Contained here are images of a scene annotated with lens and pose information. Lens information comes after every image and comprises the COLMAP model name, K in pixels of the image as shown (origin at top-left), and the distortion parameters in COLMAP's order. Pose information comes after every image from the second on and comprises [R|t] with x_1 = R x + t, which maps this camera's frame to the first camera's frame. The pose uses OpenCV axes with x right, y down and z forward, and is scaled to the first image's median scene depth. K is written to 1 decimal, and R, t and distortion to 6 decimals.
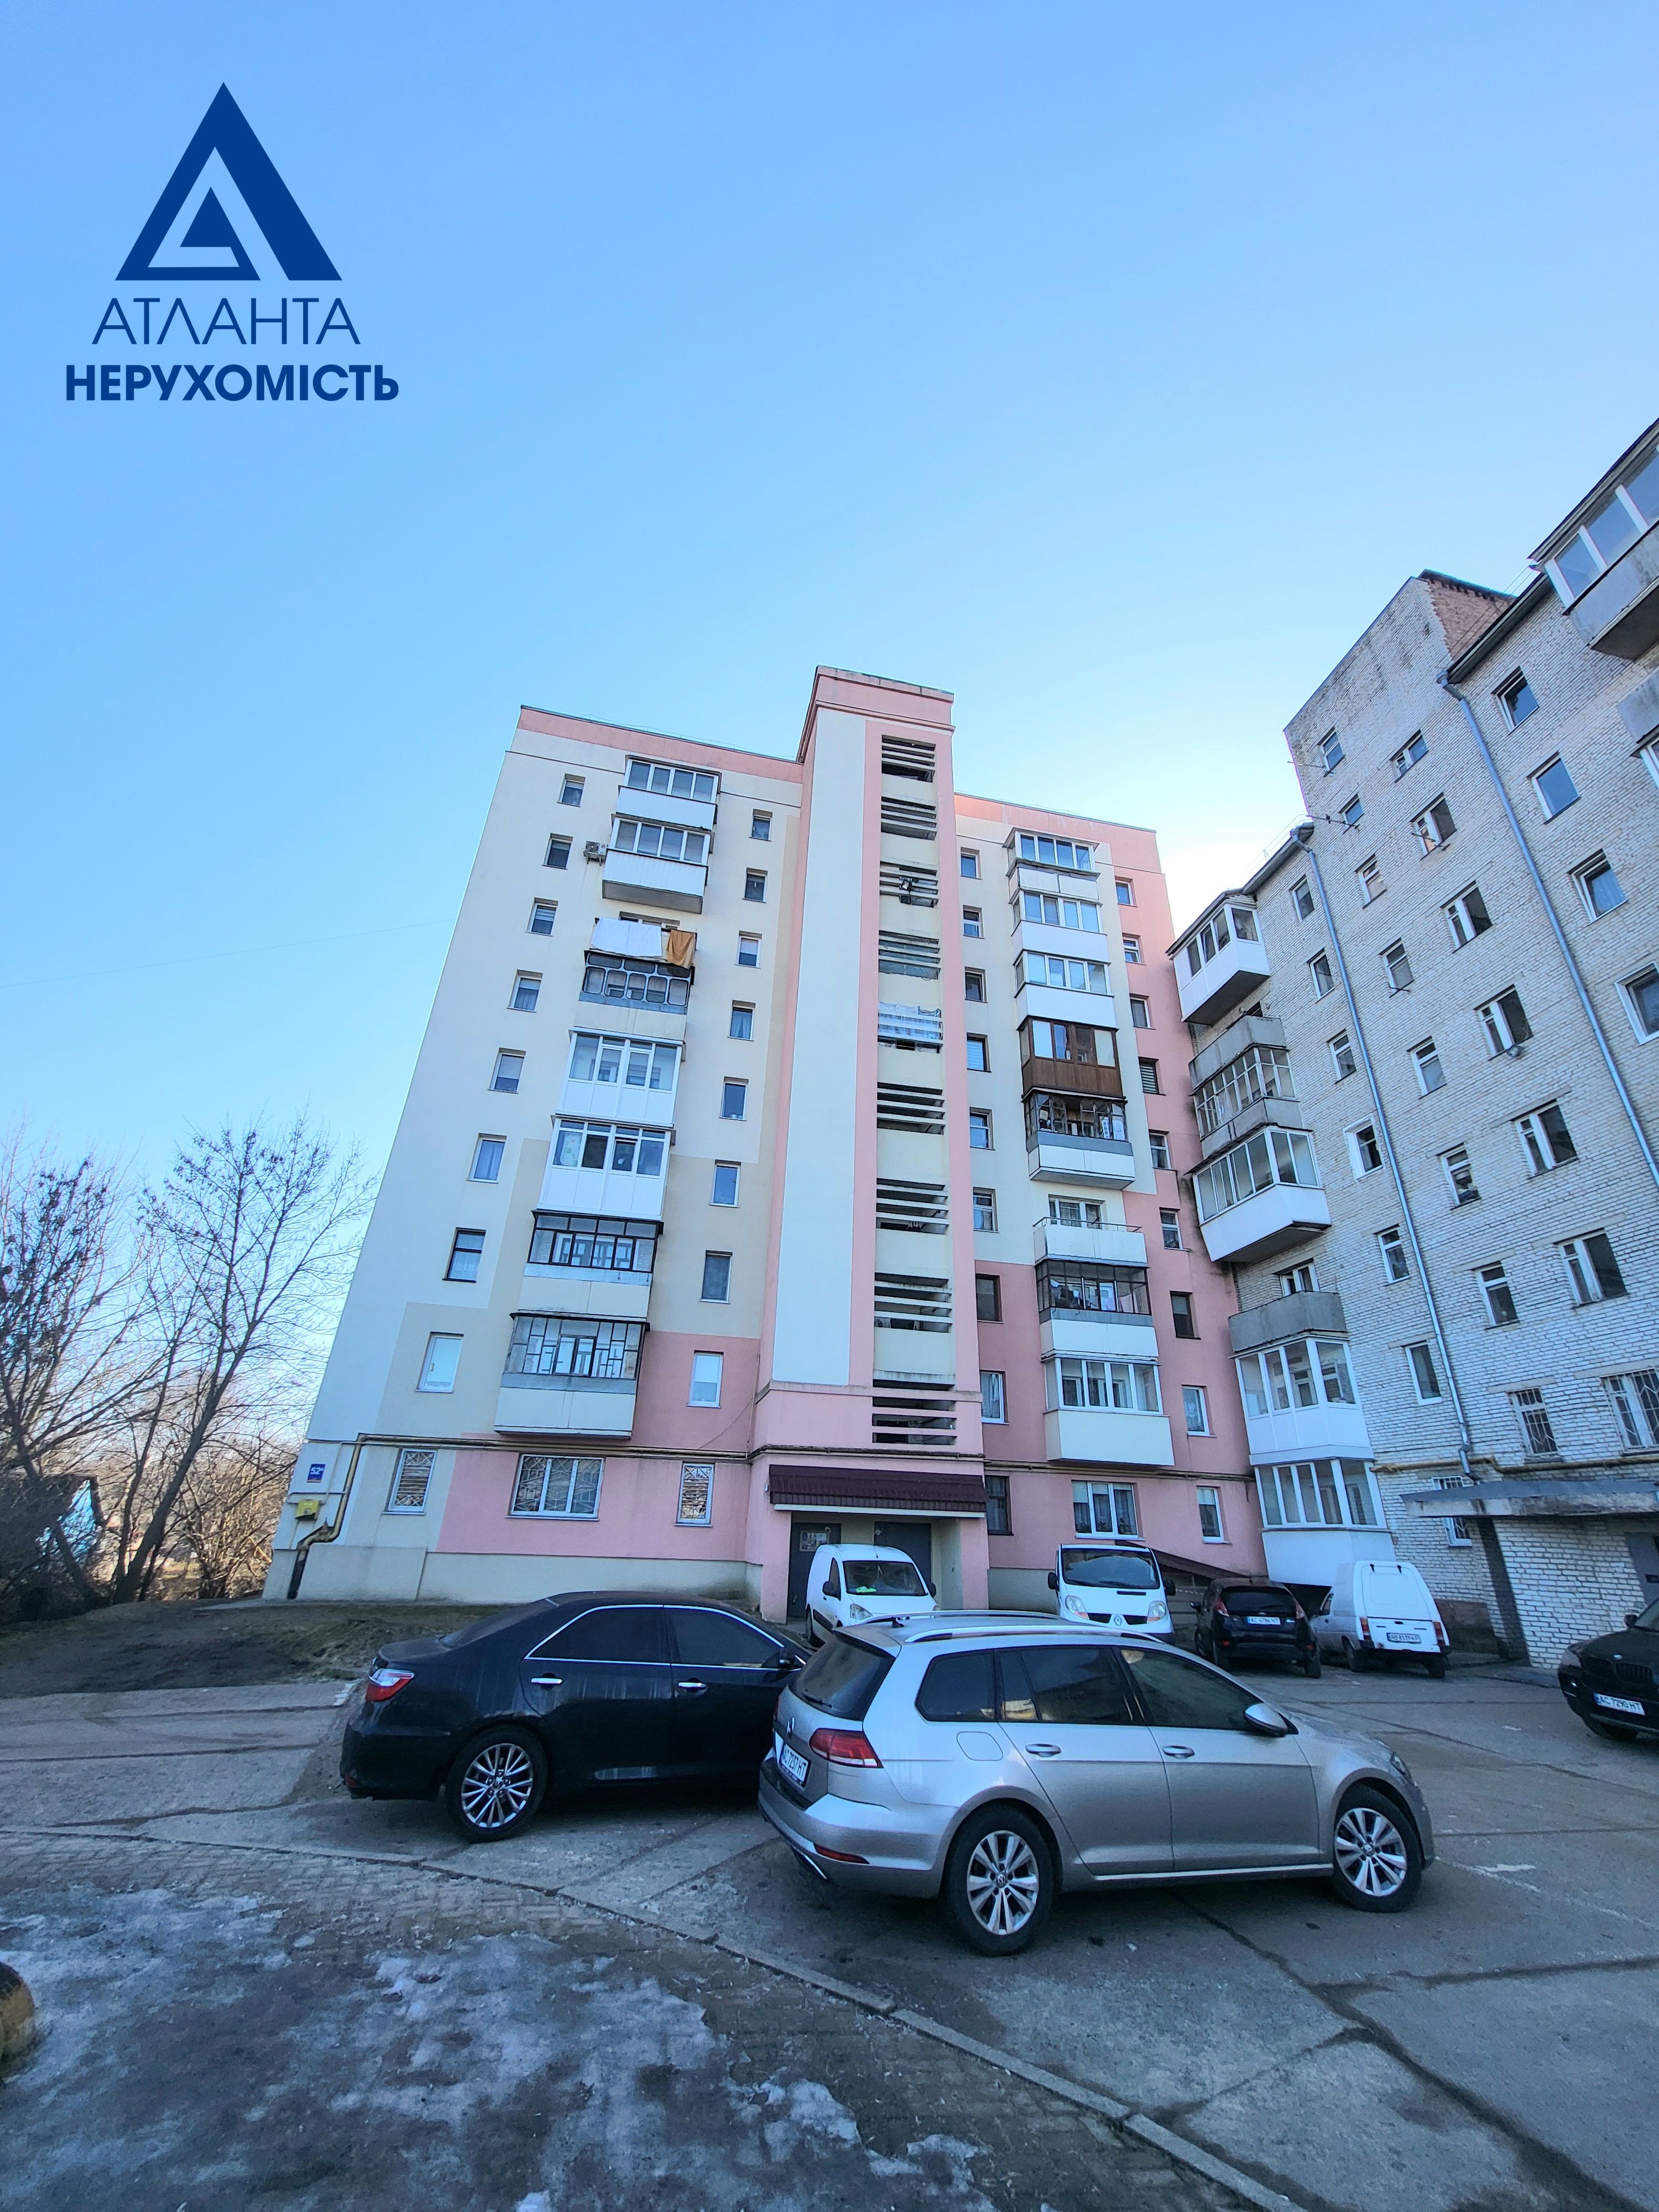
lens RADIAL K [[867.6, 0, 833.4], [0, 867.6, 1109.0], [0, 0, 1]] dist [0.000367, -0.000501]
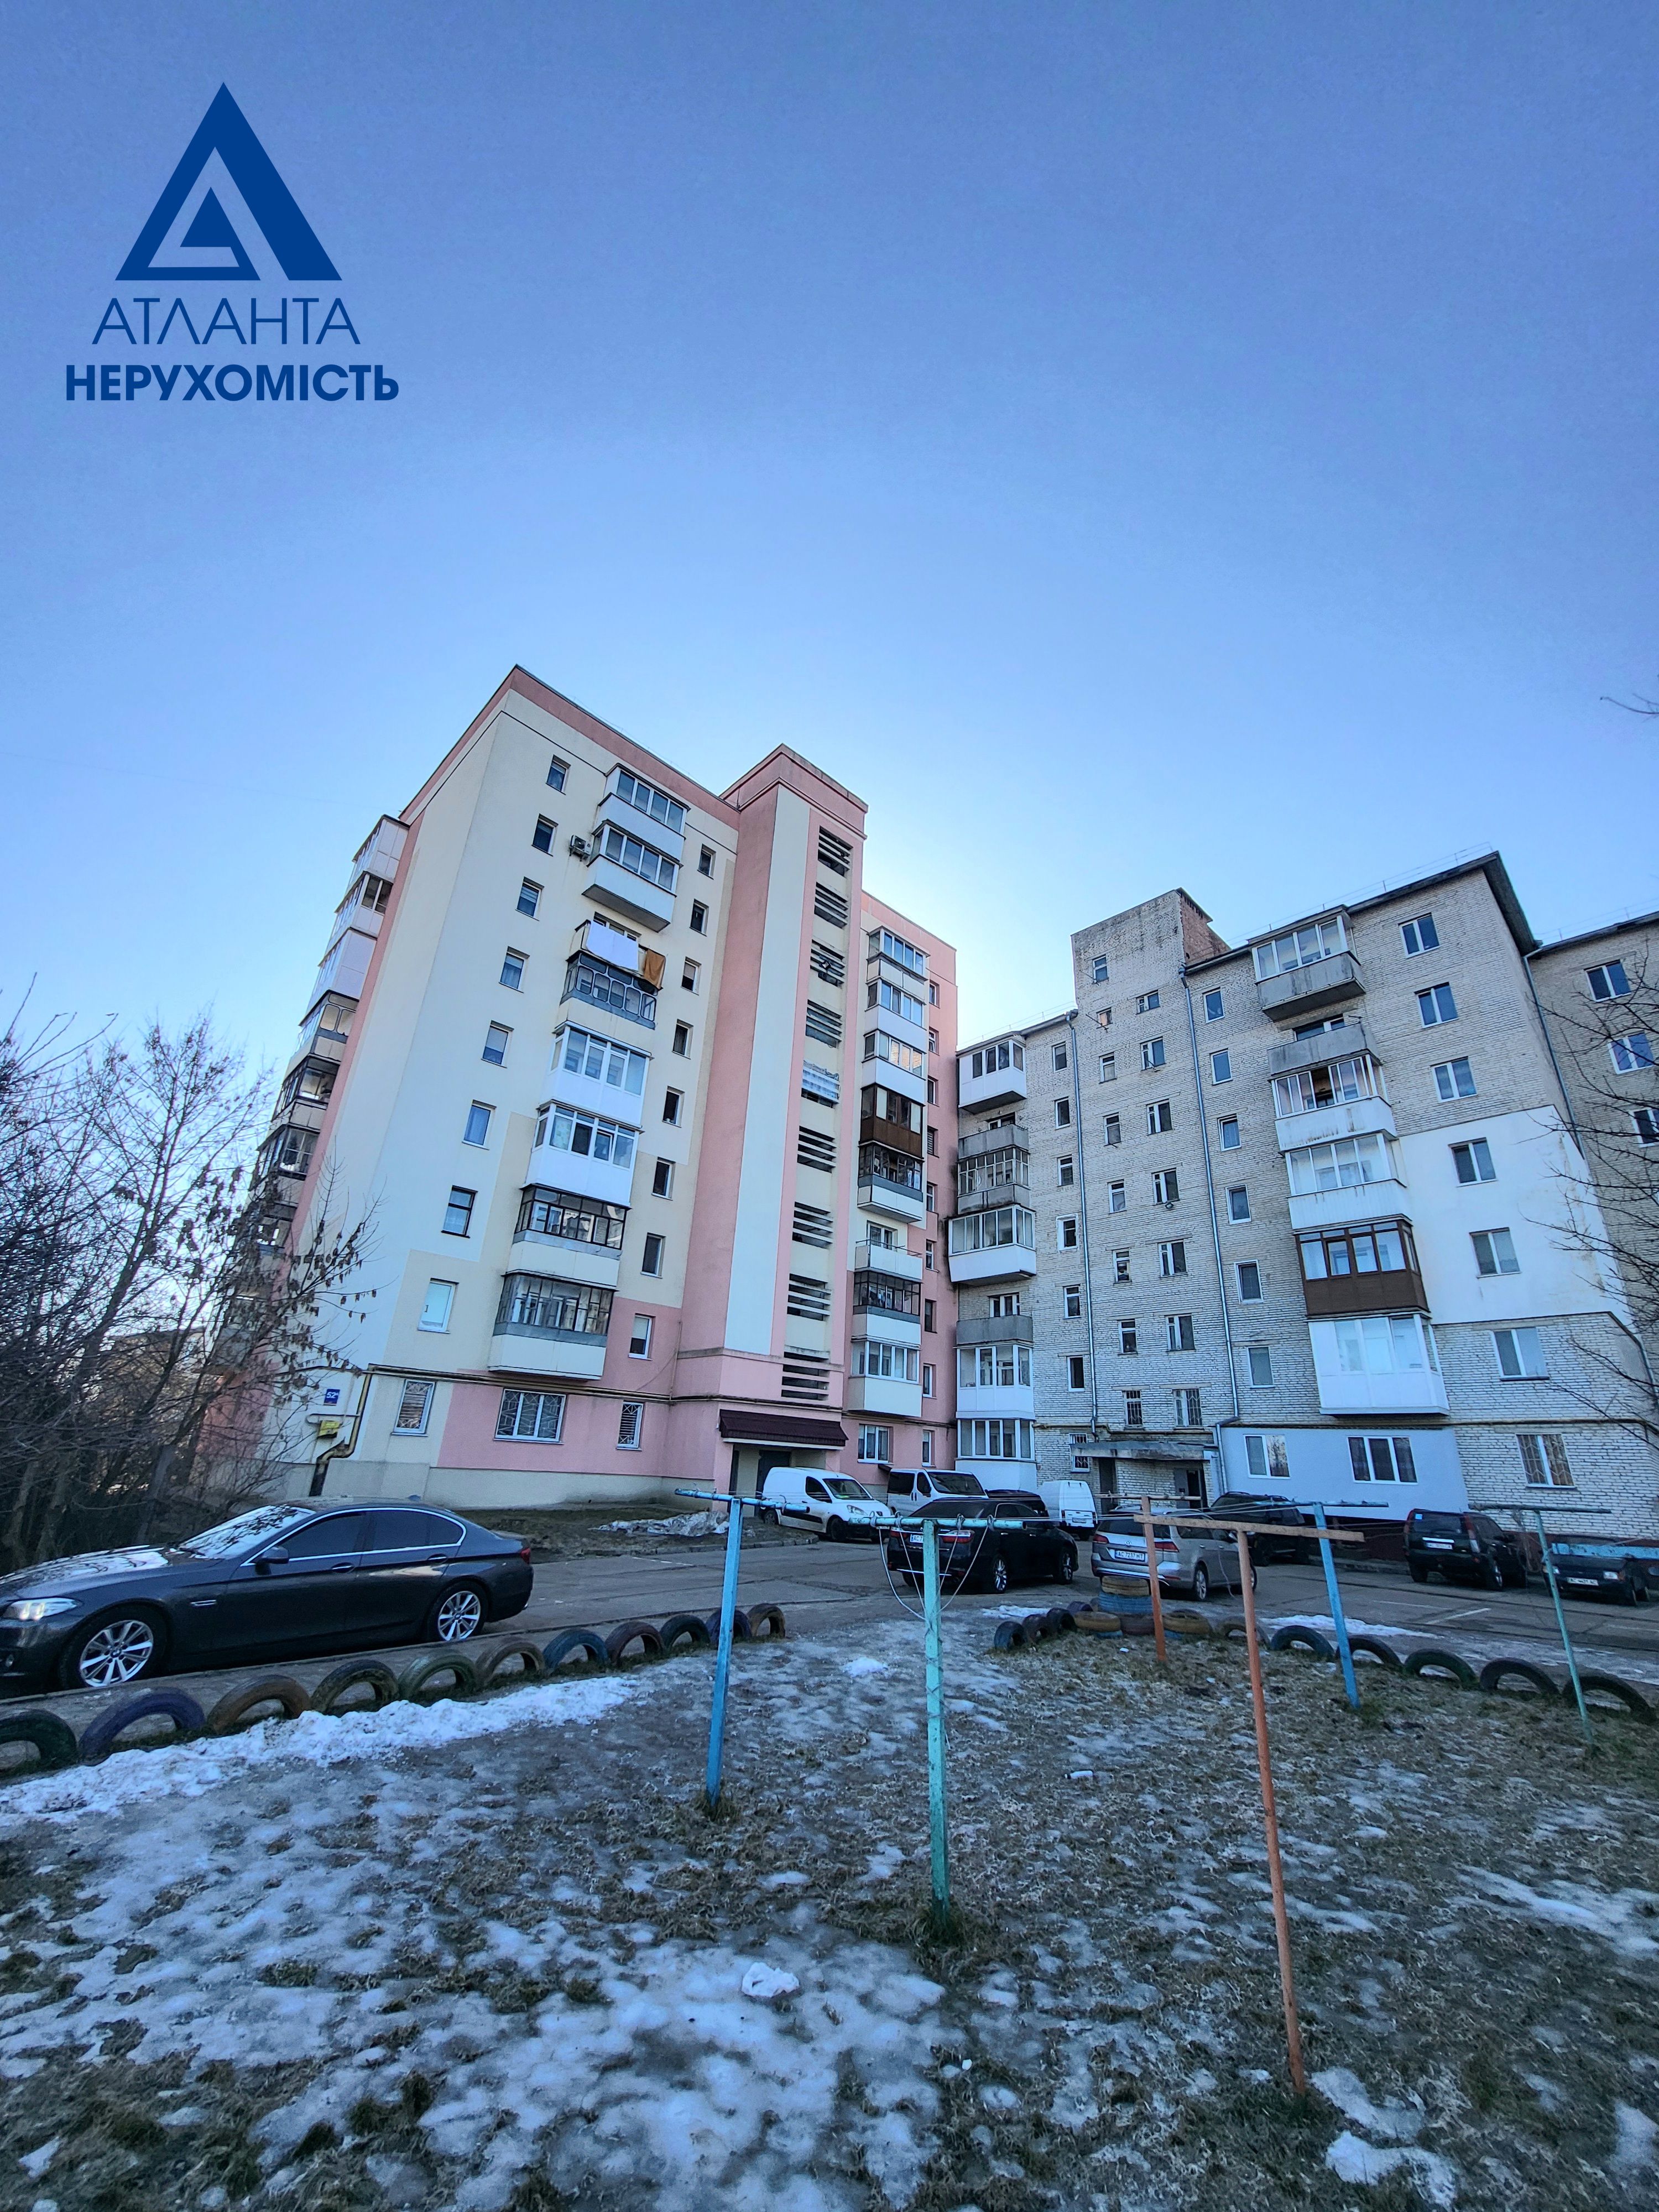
lens RADIAL K [[867.6, 0, 841.8], [0, 867.6, 1110.0], [0, 0, 1]] dist [0.000367, -0.000501]
pose [[0.852696, 0.209746, 0.478452, -0.531547], [-0.250404, 0.967892, 0.021960, -0.099976], [-0.458484, -0.138531, 0.877839, -0.179336]]
